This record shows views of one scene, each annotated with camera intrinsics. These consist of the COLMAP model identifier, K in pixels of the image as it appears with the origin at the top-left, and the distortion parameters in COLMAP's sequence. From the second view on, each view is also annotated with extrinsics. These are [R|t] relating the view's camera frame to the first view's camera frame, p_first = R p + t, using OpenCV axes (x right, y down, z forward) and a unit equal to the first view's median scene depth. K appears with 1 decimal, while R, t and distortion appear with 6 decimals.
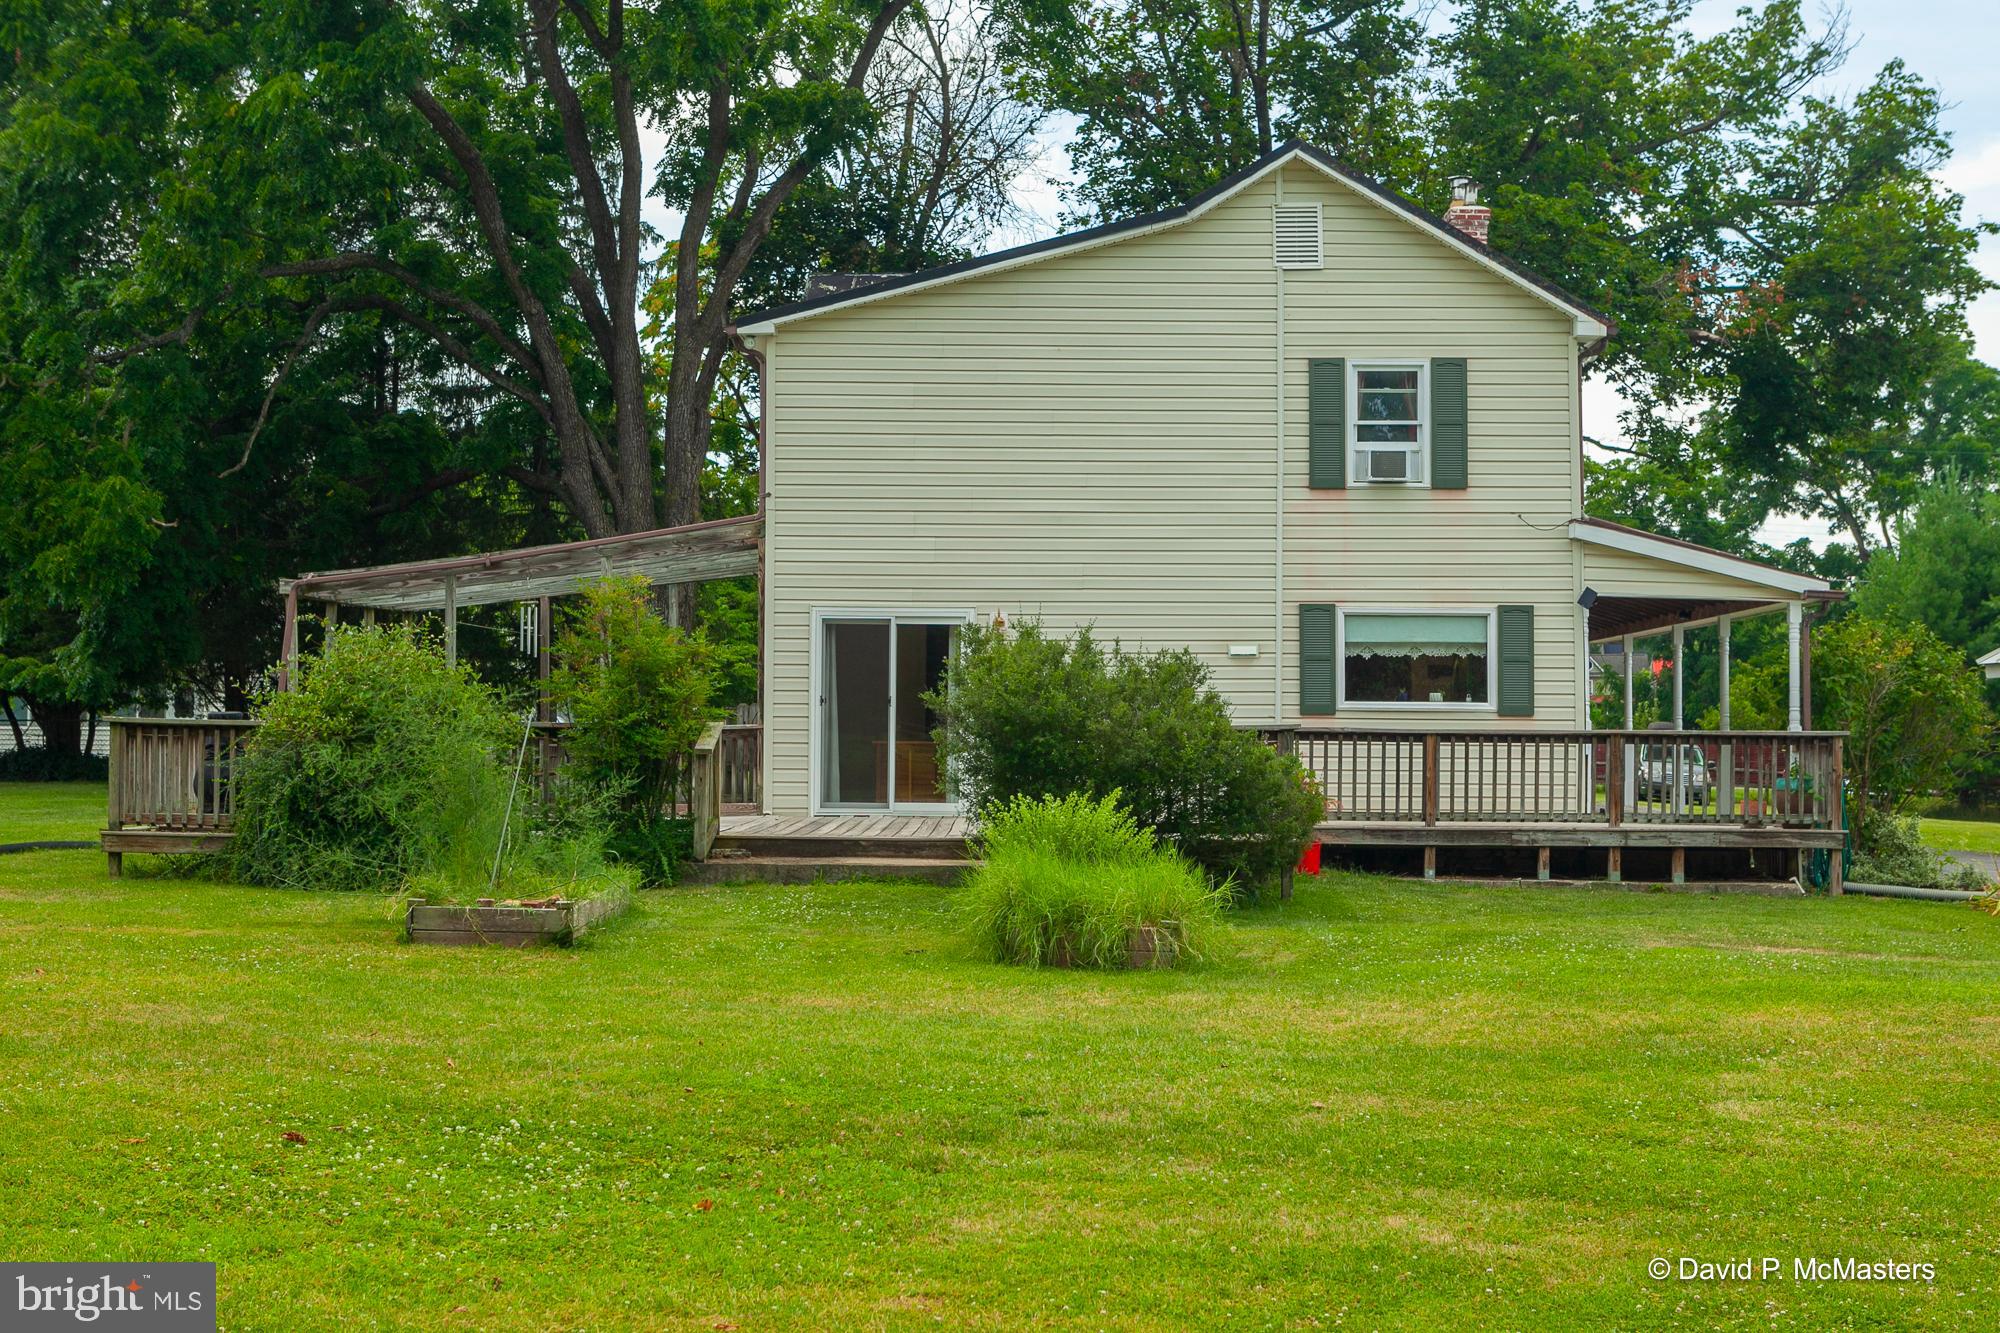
lens RADIAL K [[2569.8, 0, 1000.7], [0, 2569.8, 656.4], [0, 0, 1]] dist [-0.026069, 0.000000]
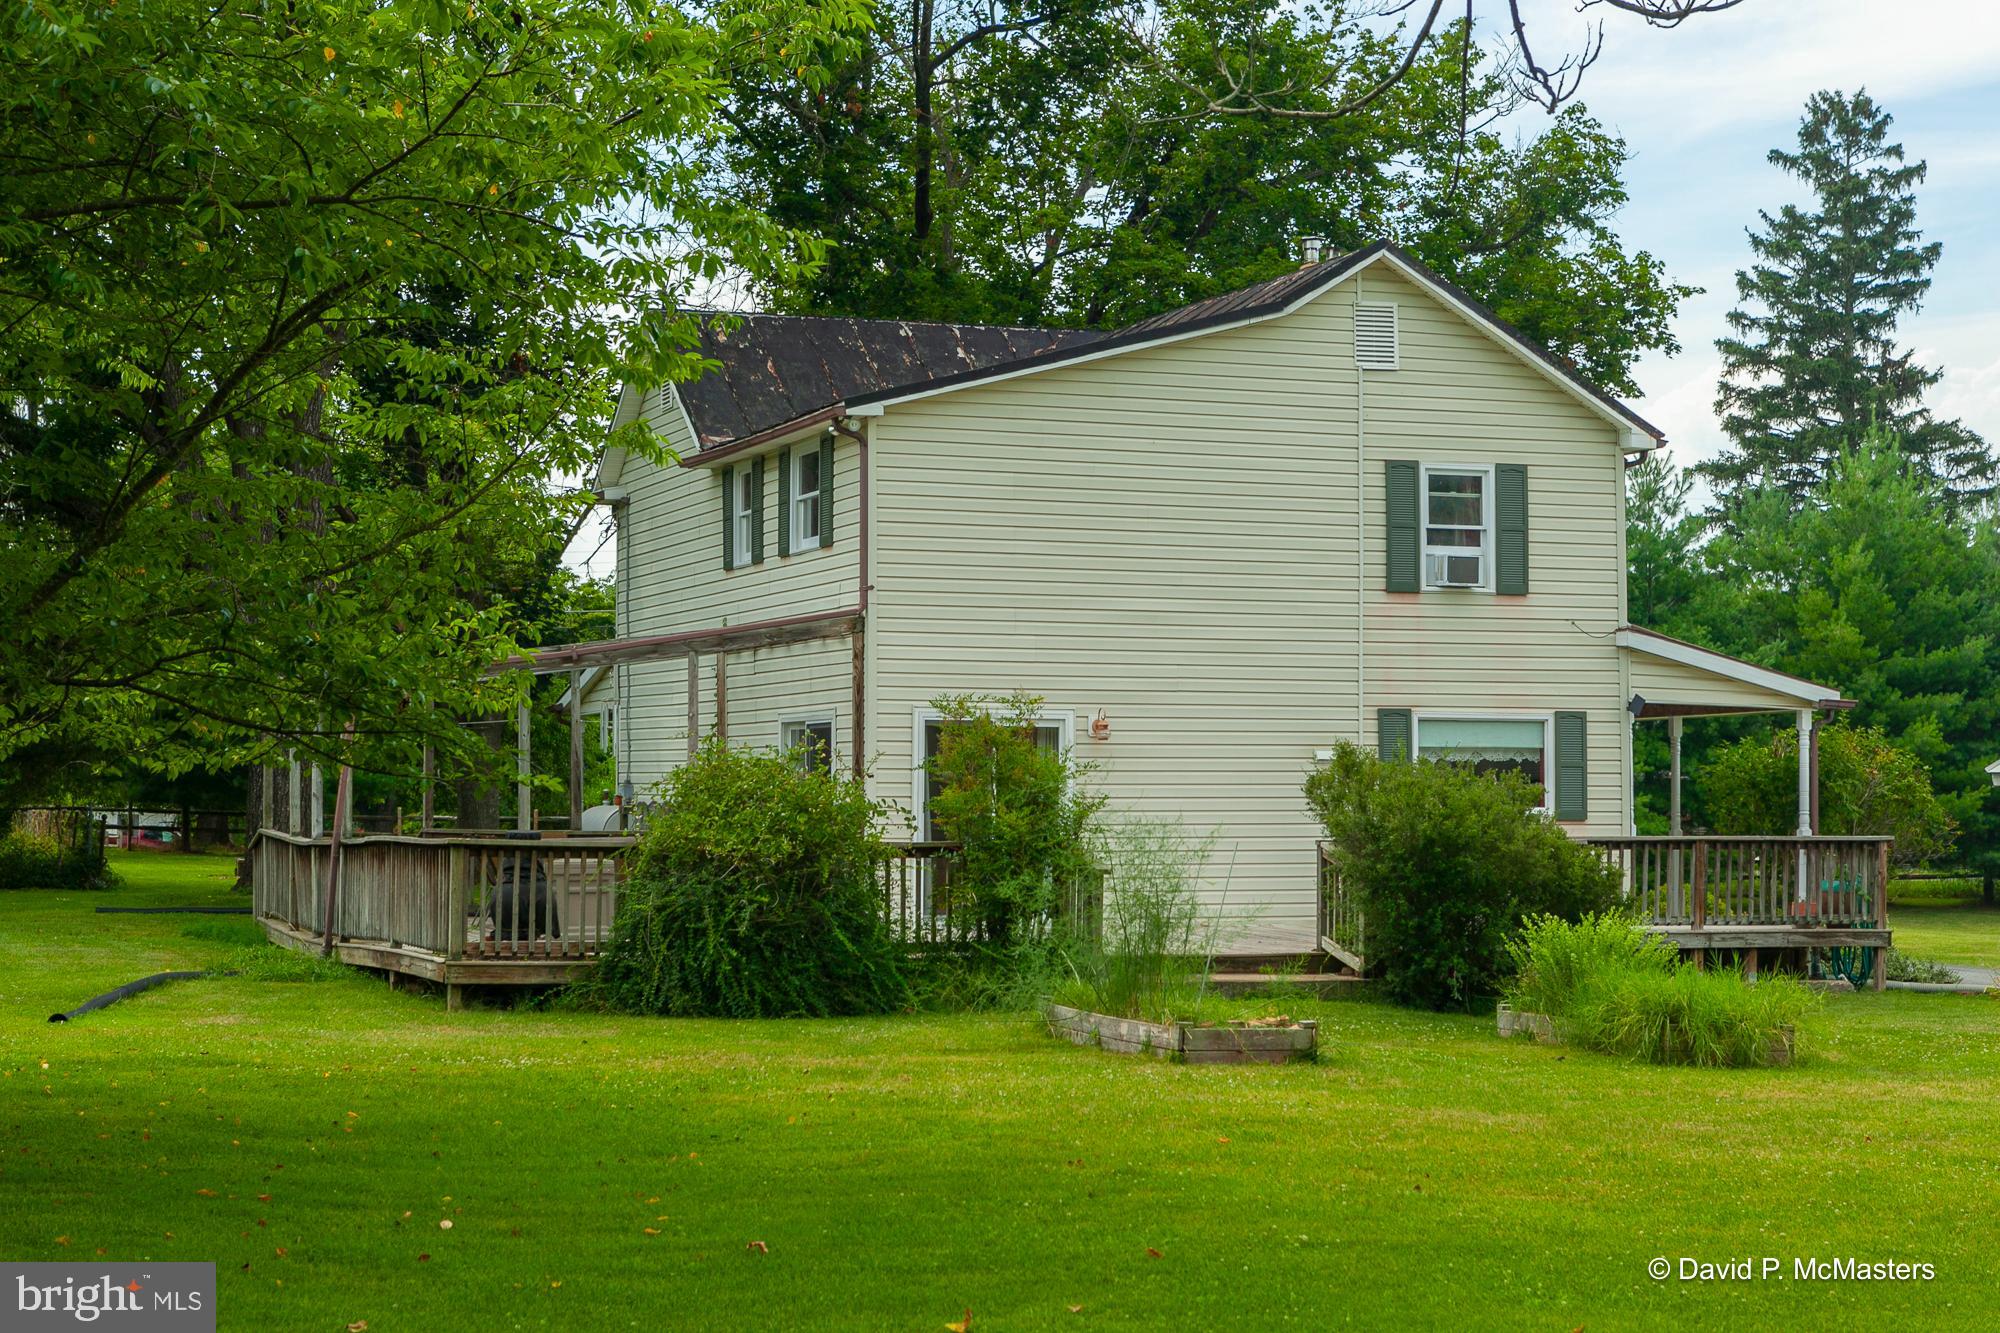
lens RADIAL K [[3507.2, 0, 999.7], [0, 3507.2, 673.0], [0, 0, 1]] dist [-0.070725, 0.000000]
pose [[0.935320, 0.010989, 0.353632, -0.496716], [-0.010567, 0.999939, -0.003126, -0.028234], [-0.353645, -0.000813, 0.935379, -0.210742]]
